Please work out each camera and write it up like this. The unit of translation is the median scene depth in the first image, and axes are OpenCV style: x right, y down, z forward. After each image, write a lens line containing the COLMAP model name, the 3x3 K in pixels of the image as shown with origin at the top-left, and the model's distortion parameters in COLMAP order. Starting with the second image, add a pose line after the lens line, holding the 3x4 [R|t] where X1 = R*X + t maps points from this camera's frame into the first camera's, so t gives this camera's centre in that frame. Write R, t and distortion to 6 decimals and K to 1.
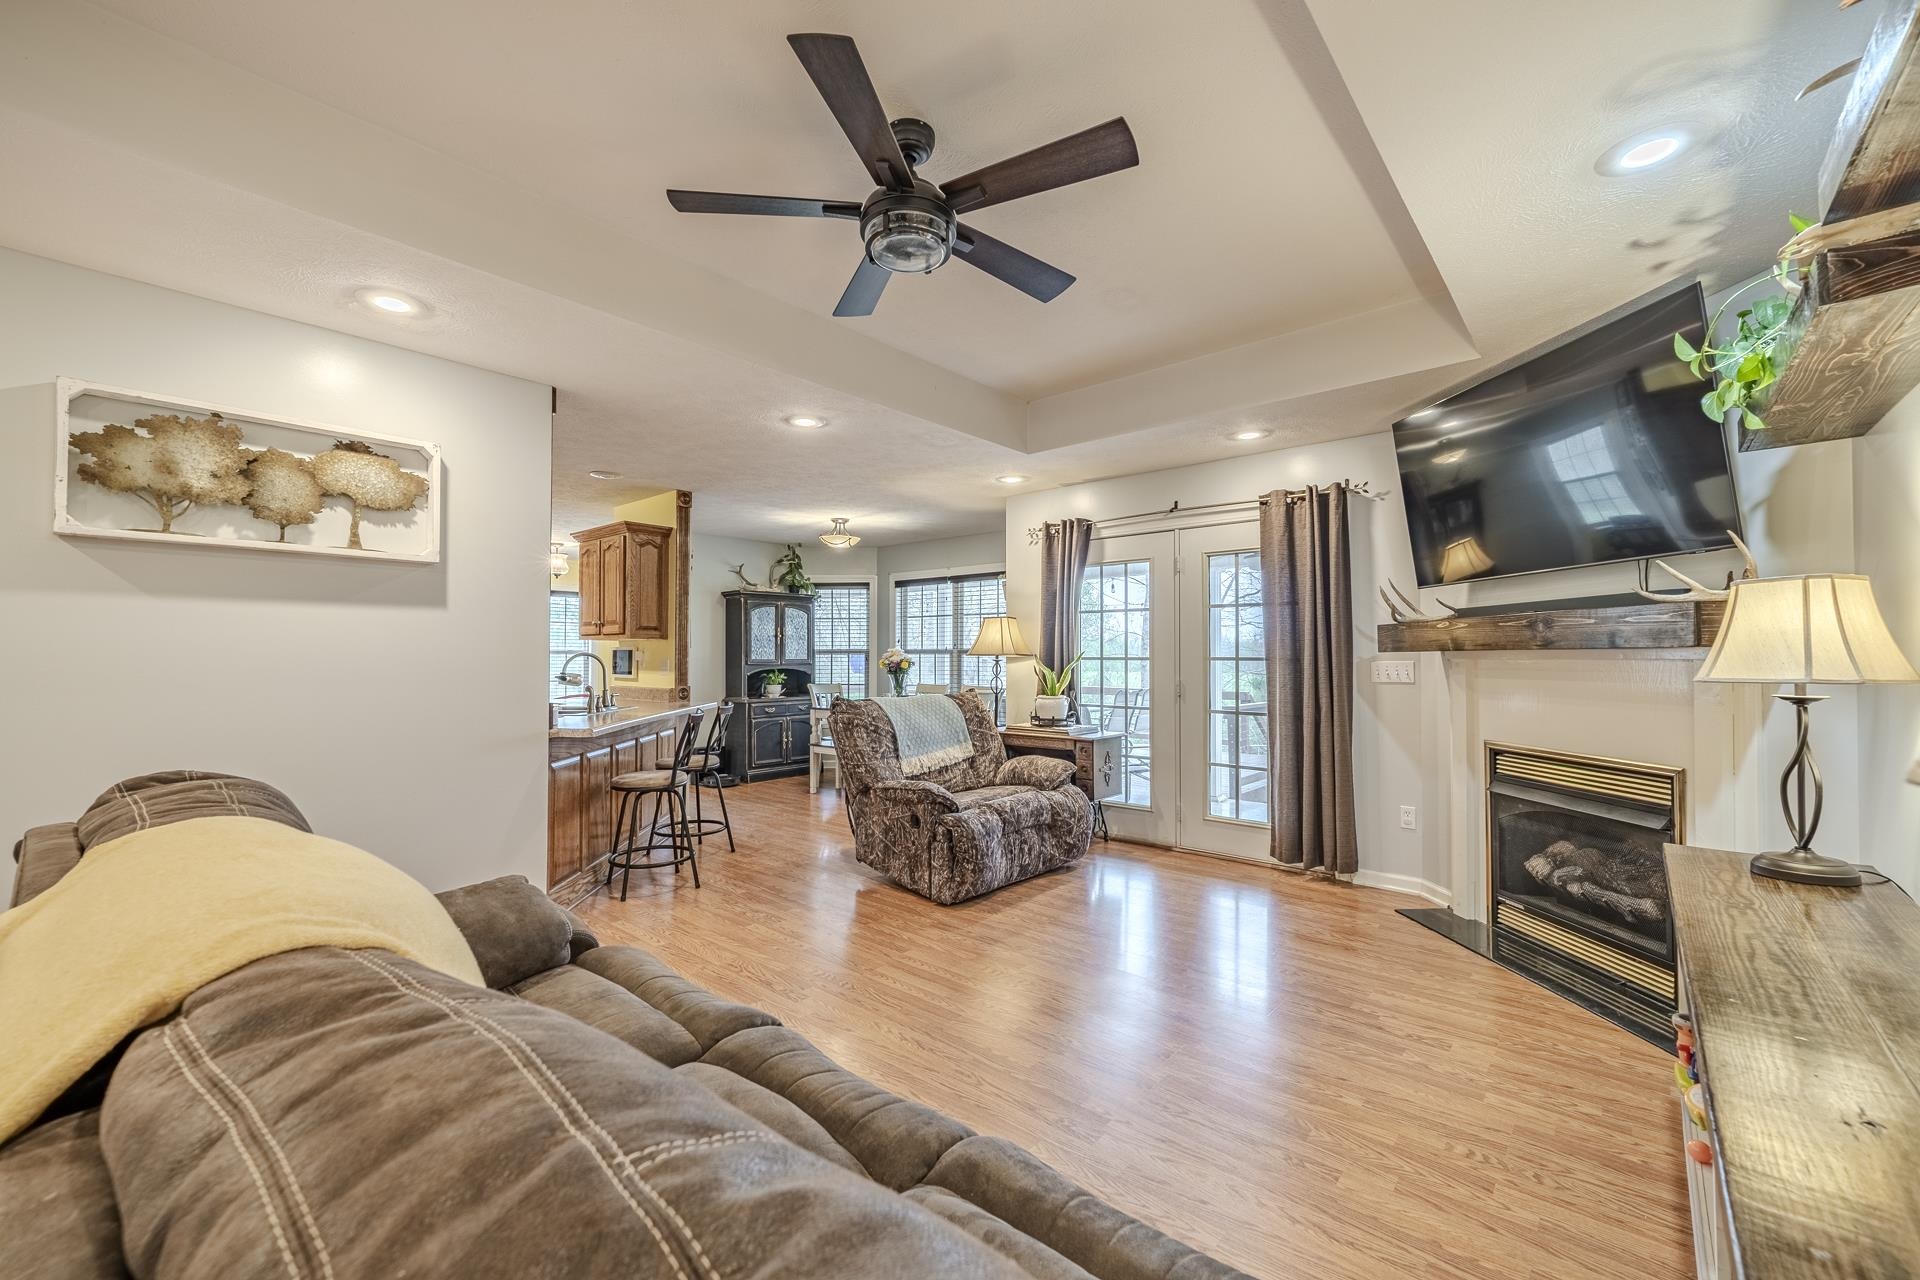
lens RADIAL K [[775.8, 0, 960.0], [0, 775.8, 640.0], [0, 0, 1]] dist [-0.000593, -0.000294]
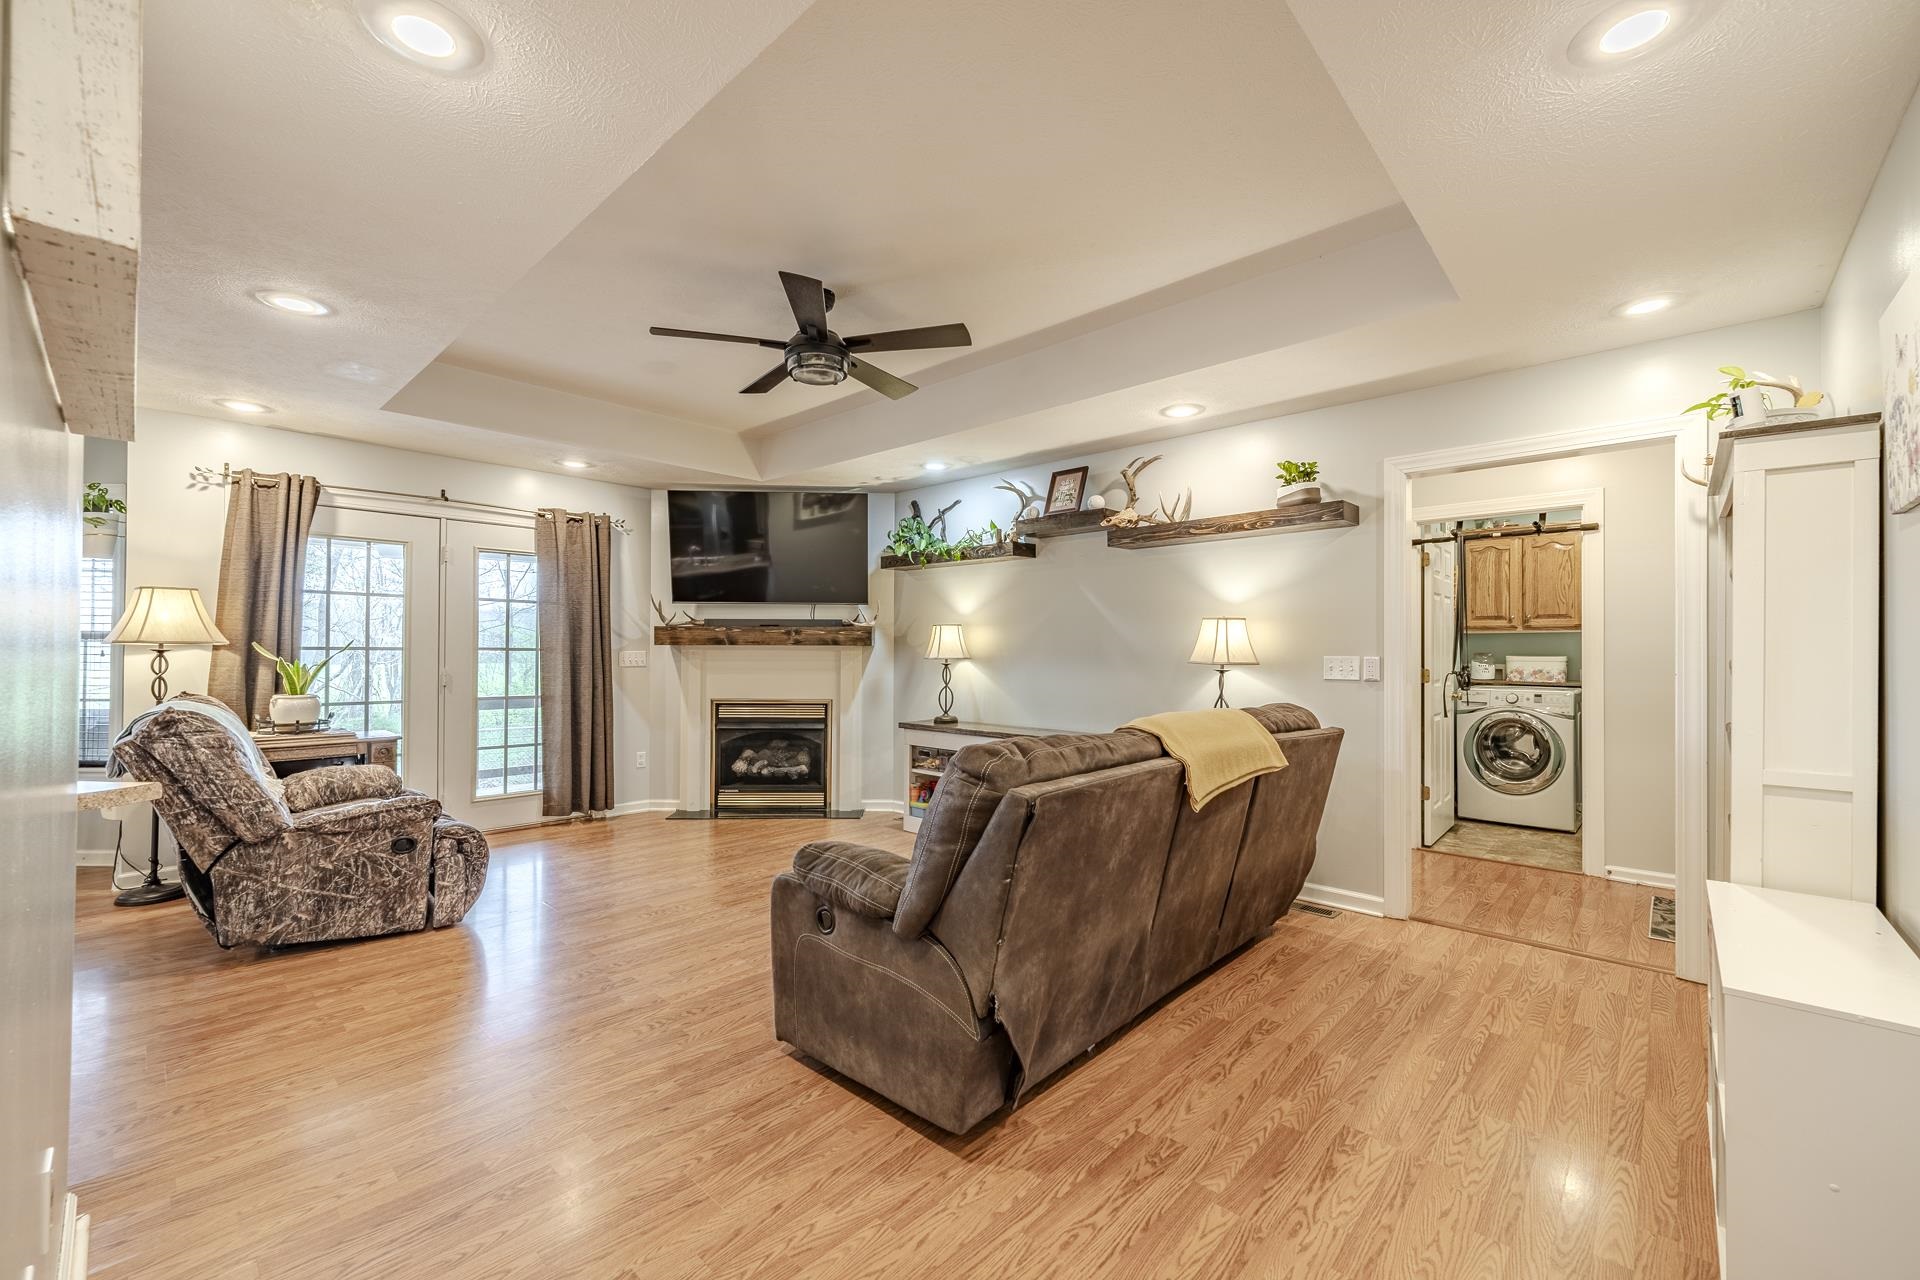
lens RADIAL K [[766.1, 0, 958.2], [0, 766.1, 644.8], [0, 0, 1]] dist [0.001108, -0.000012]
pose [[0.031082, 0.006302, 0.999497, -0.714701], [-0.029027, 0.999564, -0.005400, 0.005523], [-0.999095, -0.028845, 0.031252, 0.323030]]
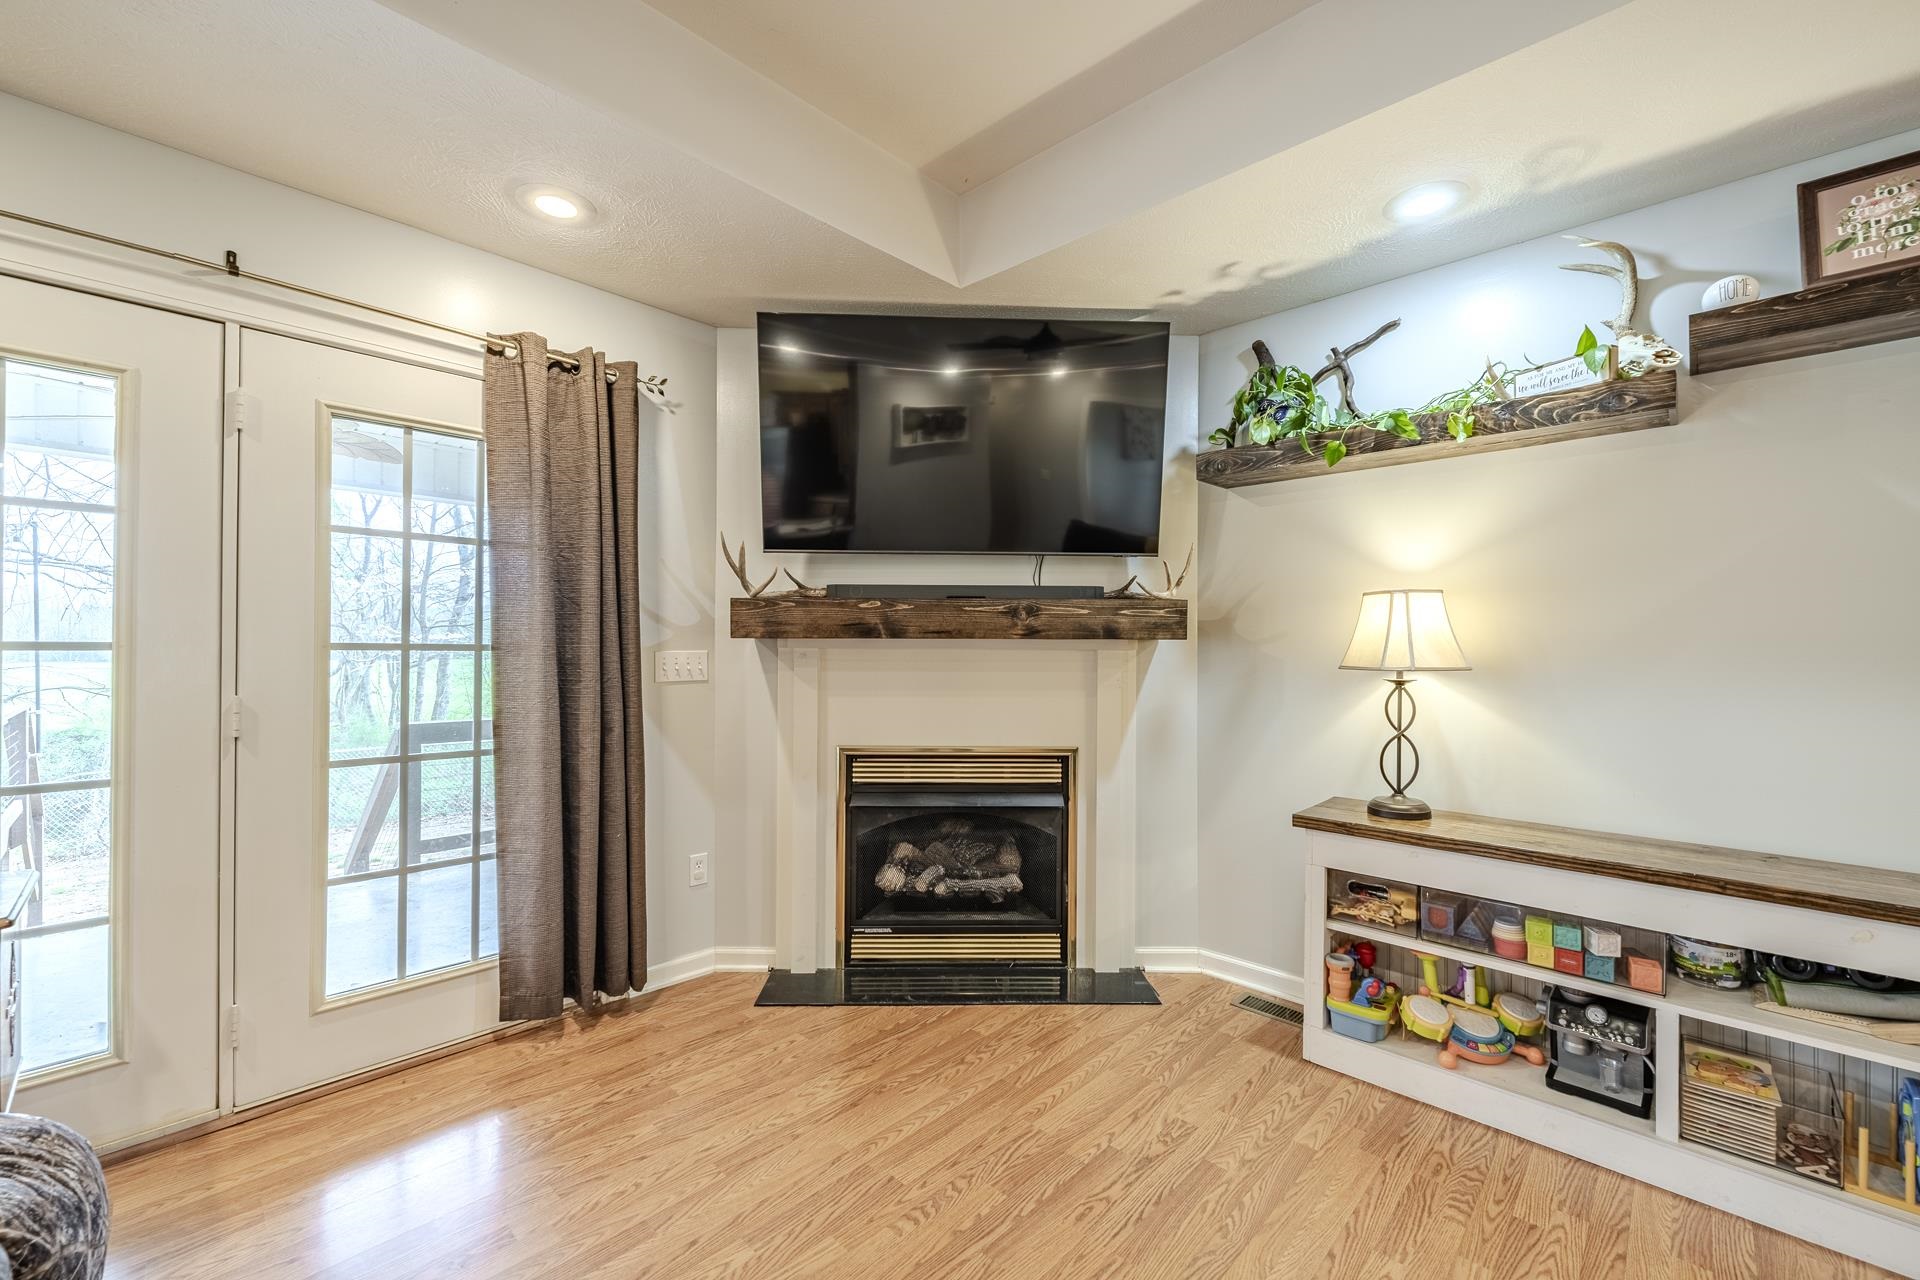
lens RADIAL K [[770.4, 0, 956.4], [0, 770.4, 643.0], [0, 0, 1]] dist [-0.001603, -0.000020]
pose [[0.047871, 0.001865, 0.998852, -0.103113], [-0.029670, 0.999560, -0.000445, 0.012201], [-0.998413, -0.029615, 0.047906, 0.635803]]
